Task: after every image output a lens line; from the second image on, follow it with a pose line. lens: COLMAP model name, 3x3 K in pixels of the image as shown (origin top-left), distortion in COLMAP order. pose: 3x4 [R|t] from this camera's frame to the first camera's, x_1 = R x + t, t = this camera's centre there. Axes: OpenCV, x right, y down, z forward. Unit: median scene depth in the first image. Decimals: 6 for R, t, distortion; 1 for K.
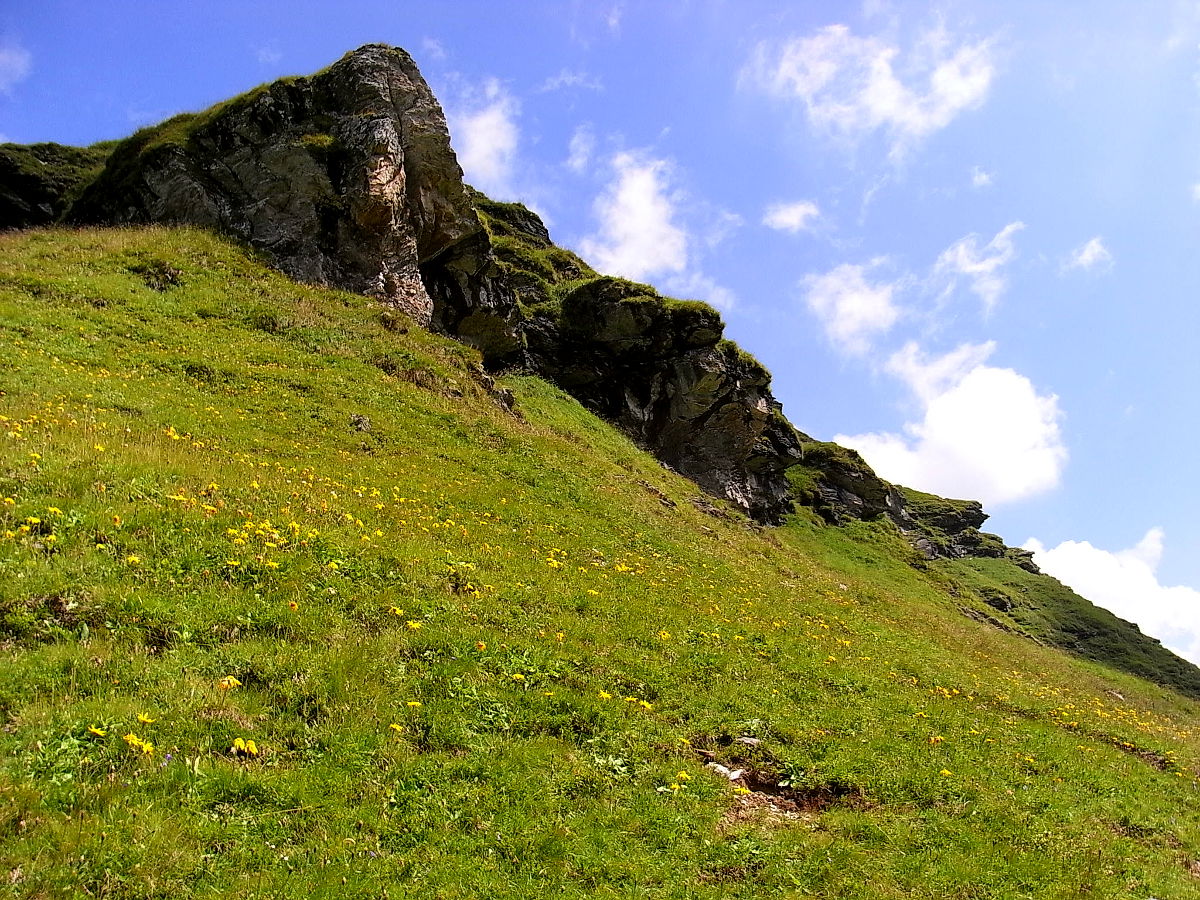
lens RADIAL K [[1079.7, 0, 607.4], [0, 1079.7, 446.7], [0, 0, 1]] dist [-0.143322, 0.071246]
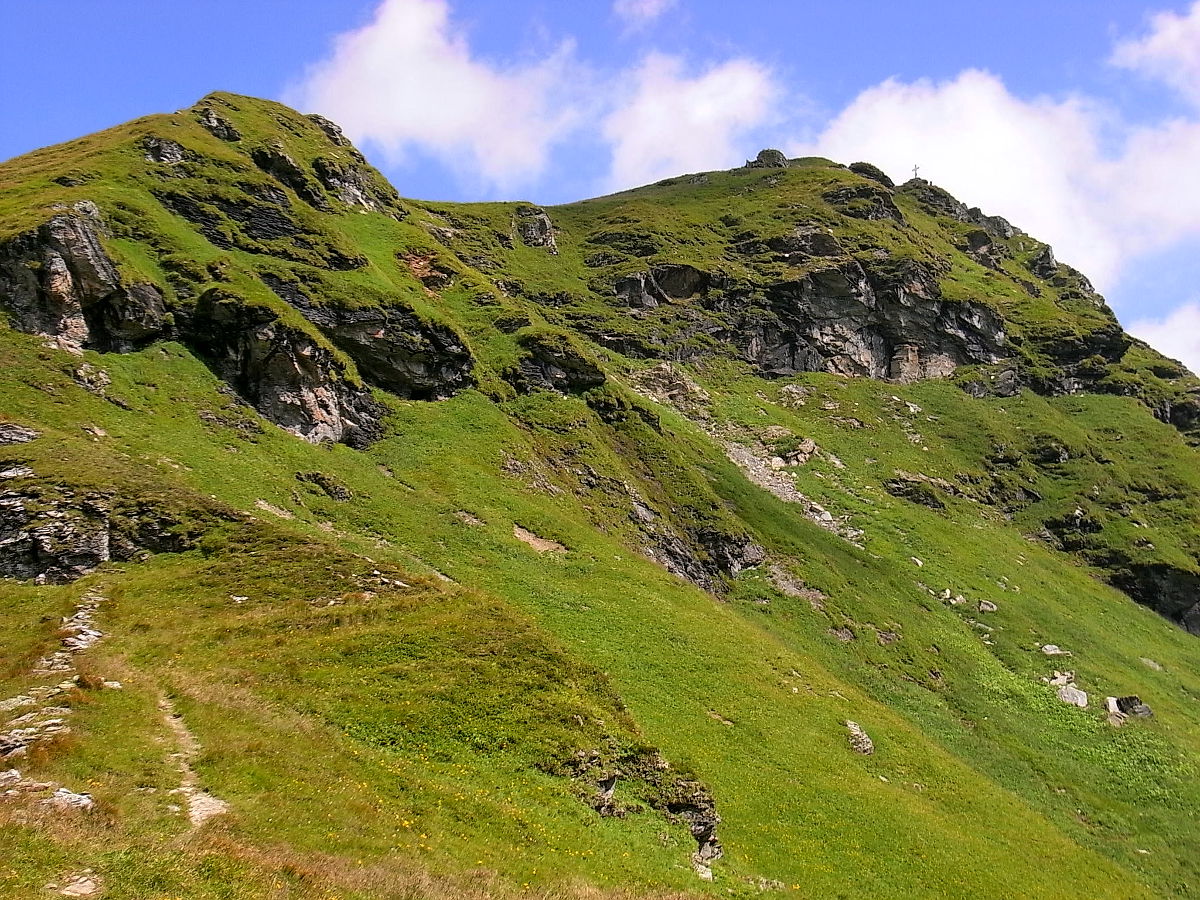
lens RADIAL K [[1830.2, 0, 611.1], [0, 1830.2, 457.7], [0, 0, 1]] dist [0.020267, 0.000000]
pose [[0.967125, 0.046829, -0.249953, 1.543371], [-0.001443, 0.983893, 0.178751, -0.449931], [0.254298, -0.172514, 0.951615, -2.041034]]
